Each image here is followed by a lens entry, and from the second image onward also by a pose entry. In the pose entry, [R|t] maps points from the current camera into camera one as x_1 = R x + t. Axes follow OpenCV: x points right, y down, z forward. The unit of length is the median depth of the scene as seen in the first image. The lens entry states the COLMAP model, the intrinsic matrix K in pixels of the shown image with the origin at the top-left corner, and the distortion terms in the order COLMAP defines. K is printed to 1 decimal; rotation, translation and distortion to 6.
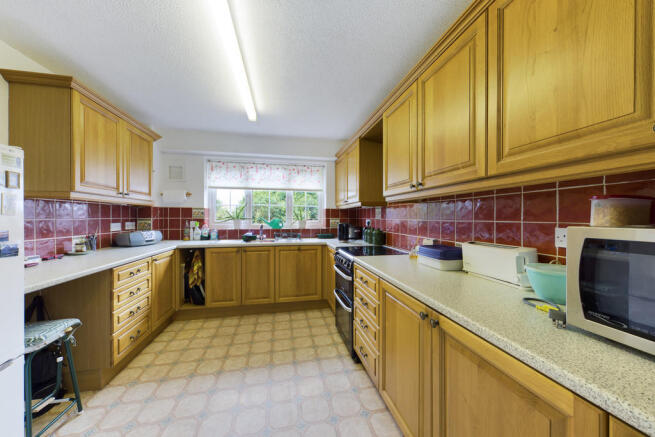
lens RADIAL K [[229.0, 0, 327.9], [0, 229.0, 218.3], [0, 0, 1]] dist [-0.000753, 0.000166]
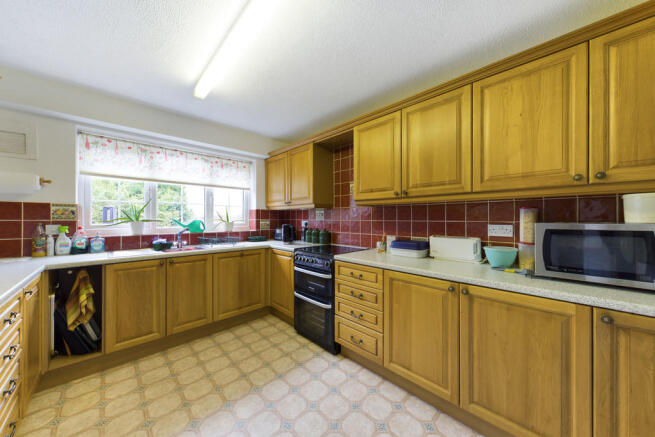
lens RADIAL K [[229.0, 0, 329.8], [0, 229.0, 218.2], [0, 0, 1]] dist [-0.000753, 0.000166]
pose [[0.841392, -0.000479, 0.540426, -0.345541], [0.003429, 0.999984, -0.004452, -0.000945], [-0.540415, 0.005599, 0.841380, 0.081672]]
